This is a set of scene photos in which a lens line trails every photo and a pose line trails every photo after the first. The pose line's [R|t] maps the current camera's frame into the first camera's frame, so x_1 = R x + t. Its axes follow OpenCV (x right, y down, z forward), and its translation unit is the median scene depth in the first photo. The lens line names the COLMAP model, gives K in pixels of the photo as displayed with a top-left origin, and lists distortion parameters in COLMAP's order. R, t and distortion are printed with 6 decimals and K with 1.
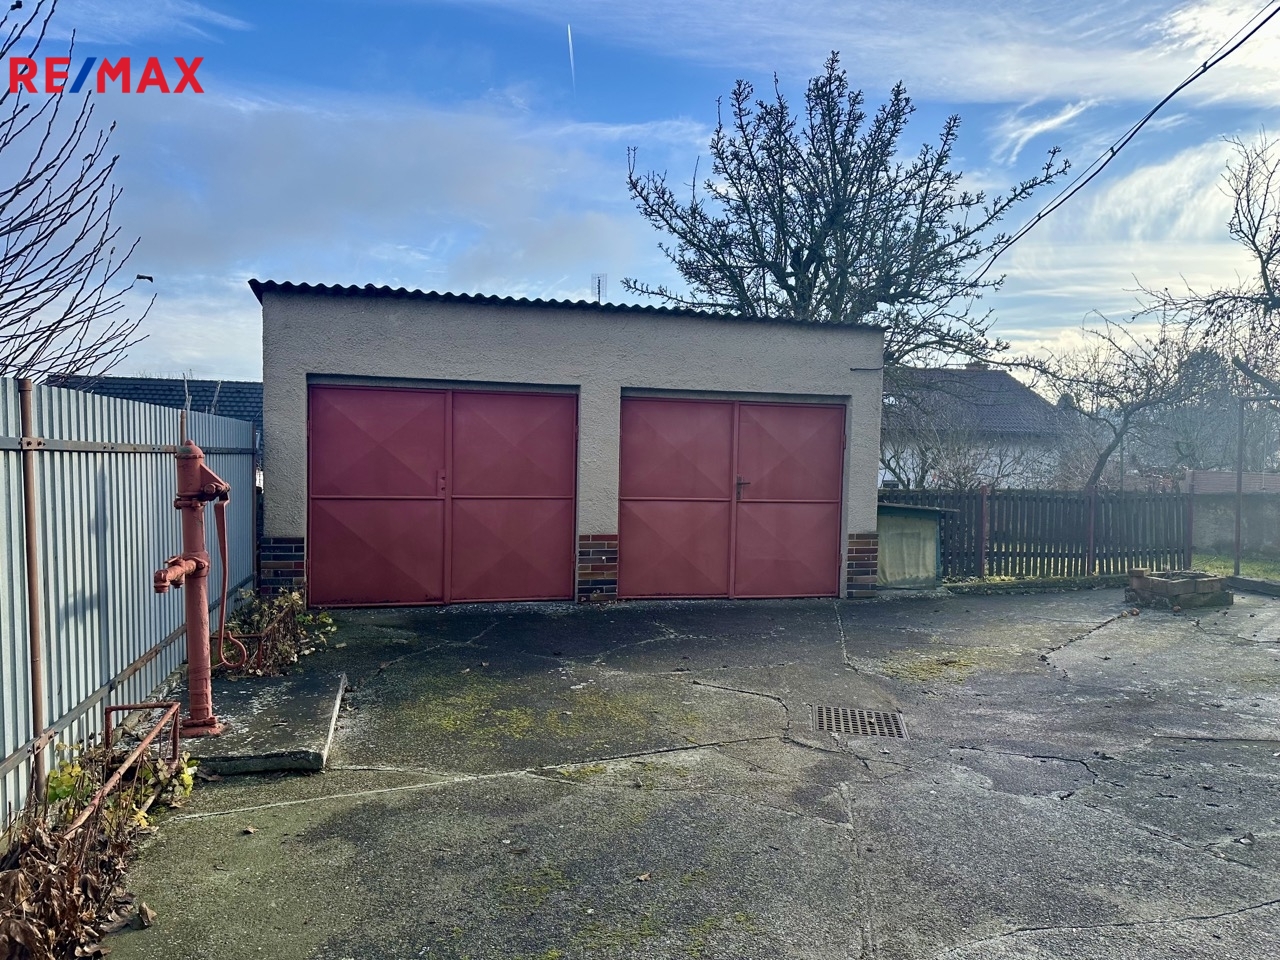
lens RADIAL K [[896.8, 0, 637.5], [0, 896.8, 484.9], [0, 0, 1]] dist [0.069201, -0.064367]
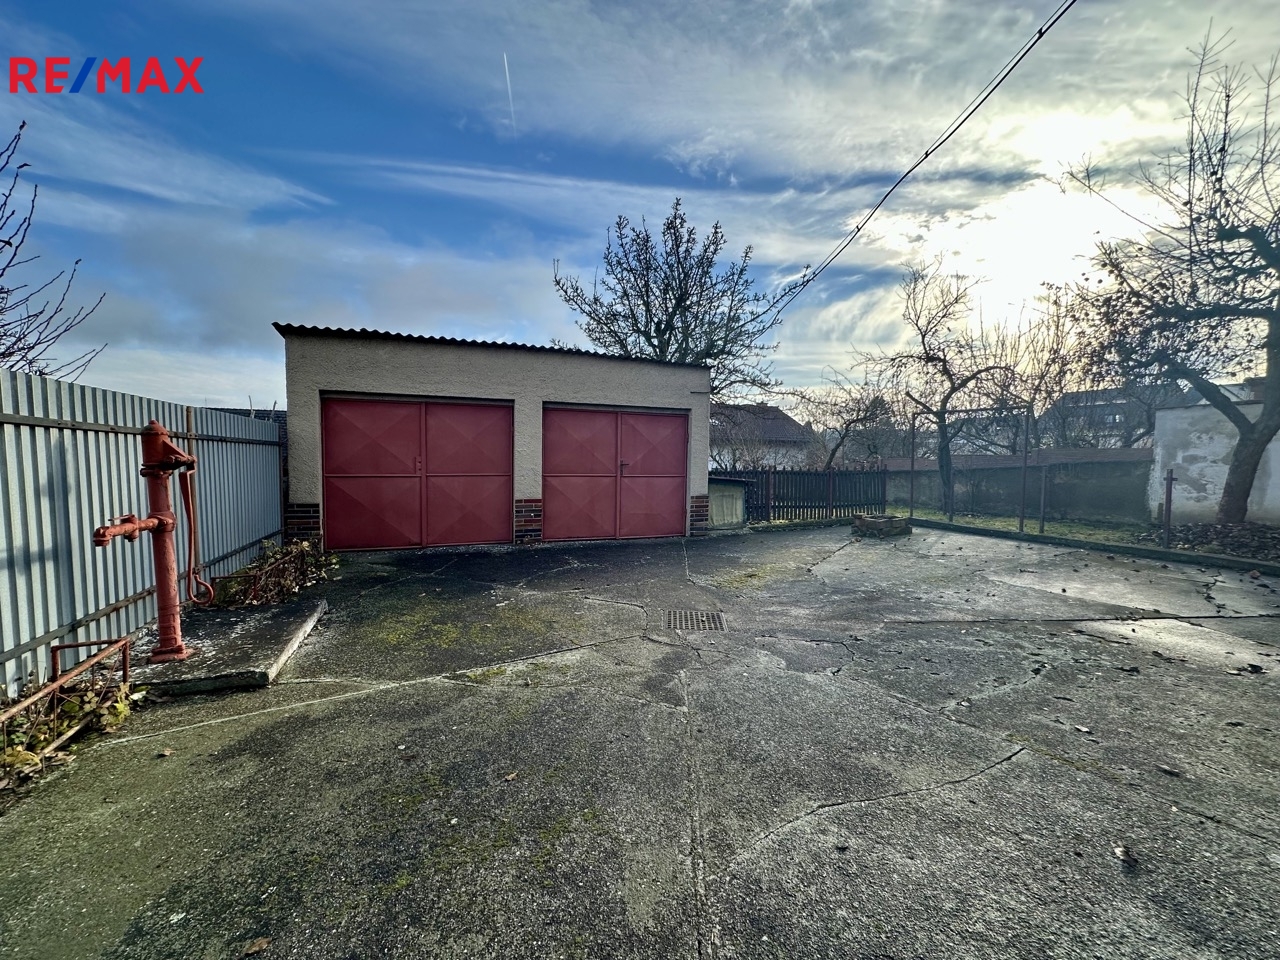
lens RADIAL K [[514.5, 0, 636.1], [0, 514.5, 477.7], [0, 0, 1]] dist [-0.000746, 0.000042]
pose [[0.992813, -0.012078, 0.119067, 0.036318], [0.011259, 0.999908, 0.007545, 0.016109], [-0.119147, -0.006150, 0.992858, 0.125952]]
